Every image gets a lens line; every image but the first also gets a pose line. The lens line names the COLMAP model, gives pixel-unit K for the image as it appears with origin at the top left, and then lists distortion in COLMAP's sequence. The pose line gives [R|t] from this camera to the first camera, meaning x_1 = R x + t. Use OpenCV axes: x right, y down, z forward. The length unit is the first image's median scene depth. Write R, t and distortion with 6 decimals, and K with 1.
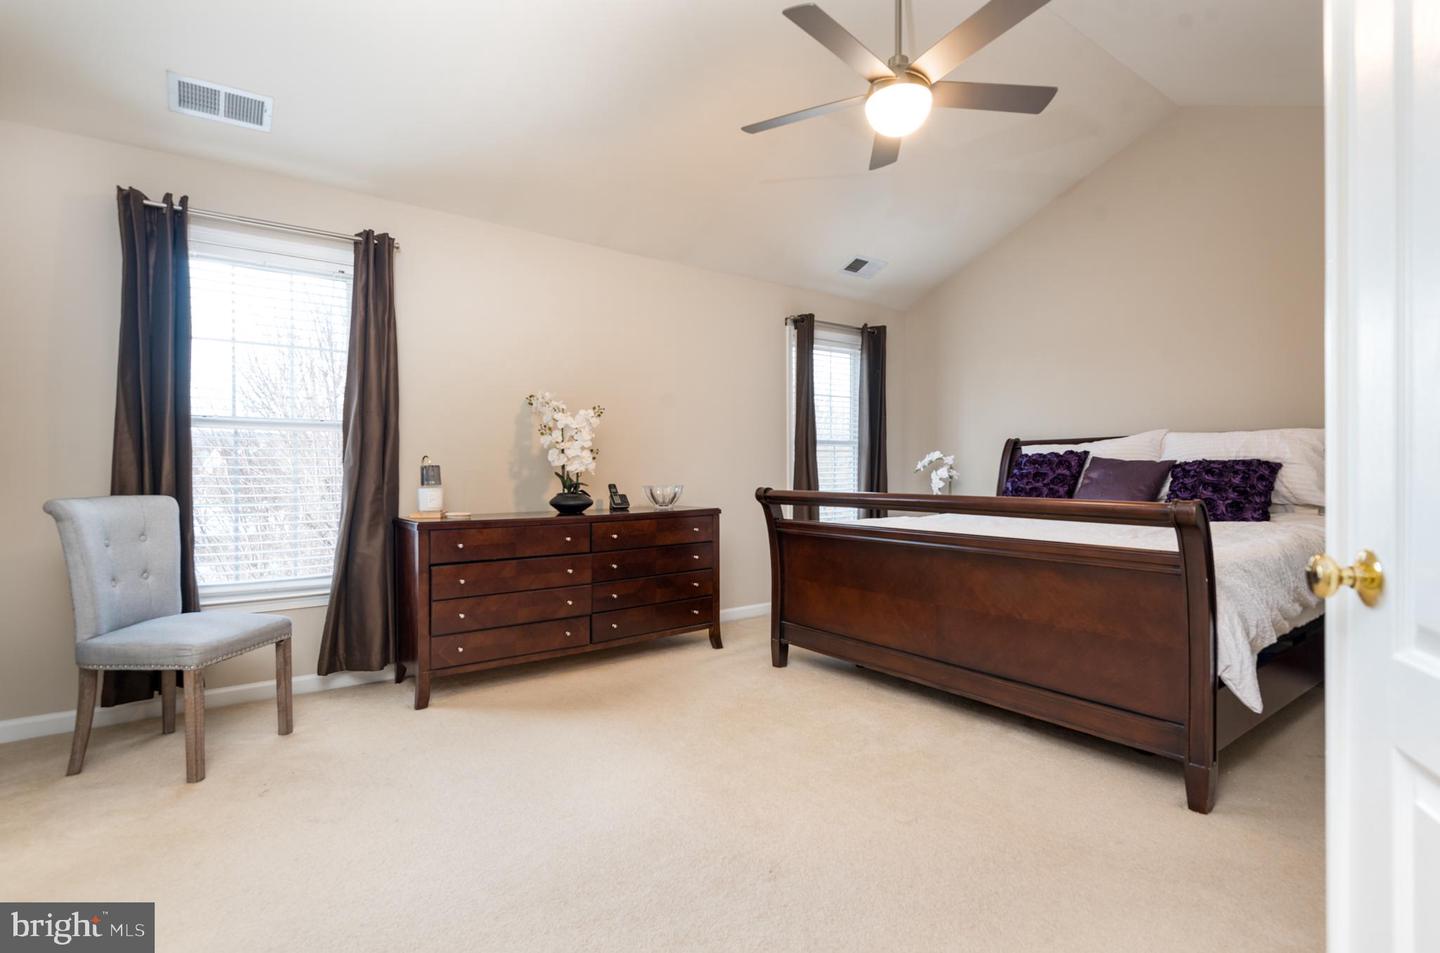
lens RADIAL K [[695.7, 0, 720.0], [0, 695.7, 476.5], [0, 0, 1]] dist [-0.000180, -0.000105]
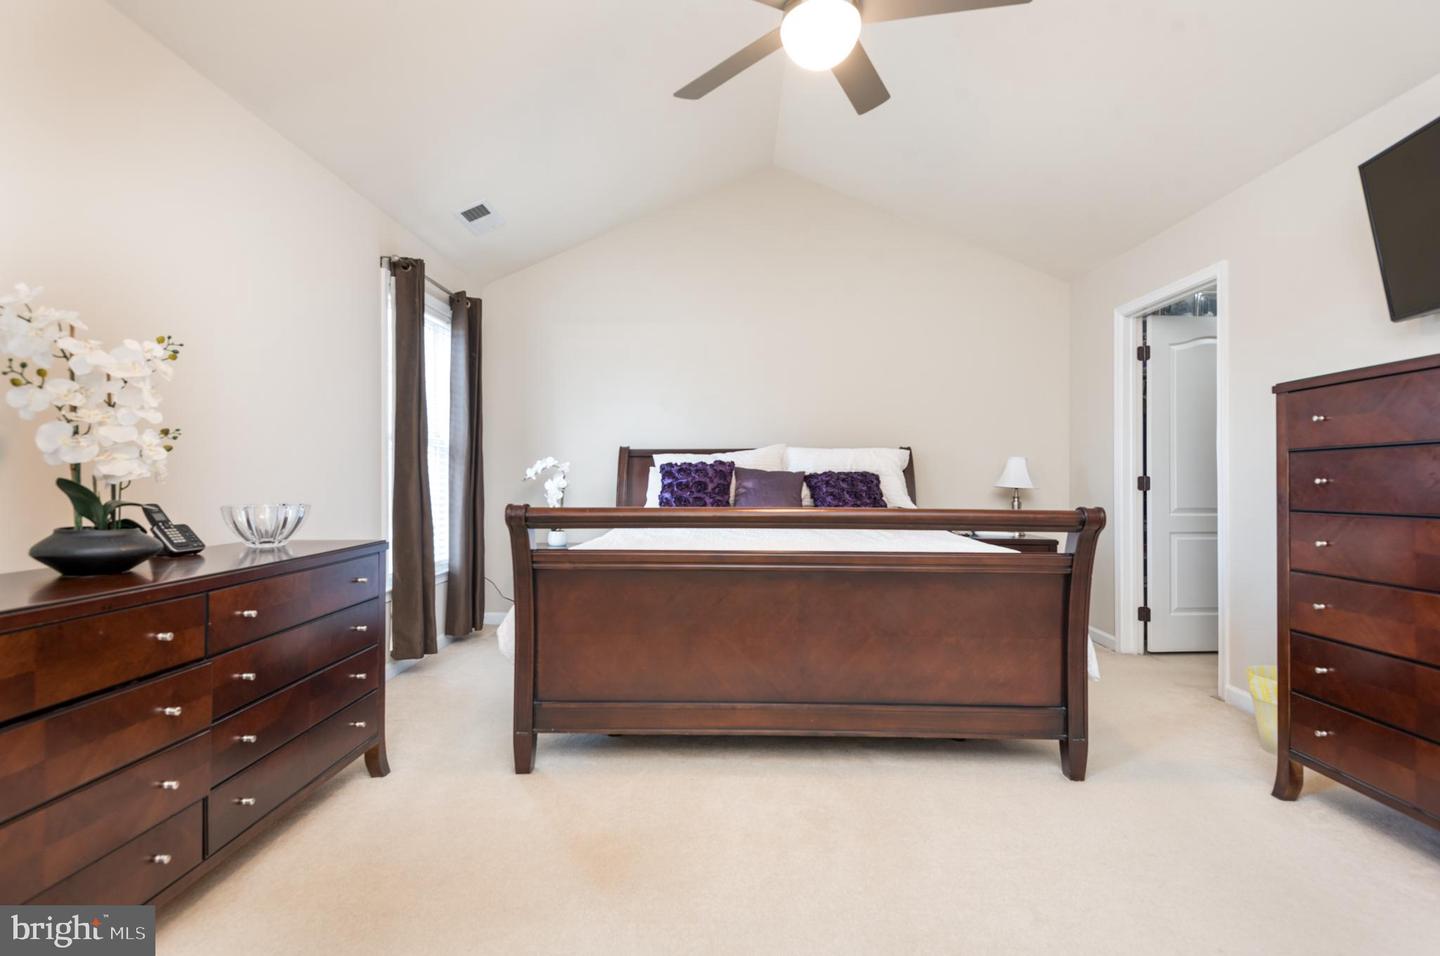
lens RADIAL K [[685.8, 0, 718.9], [0, 685.8, 472.8], [0, 0, 1]] dist [0.014301, -0.000666]
pose [[0.607952, 0.012570, 0.793874, -0.321266], [0.001889, 0.999849, -0.017278, -0.001874], [-0.793971, 0.012004, 0.607837, 0.430405]]
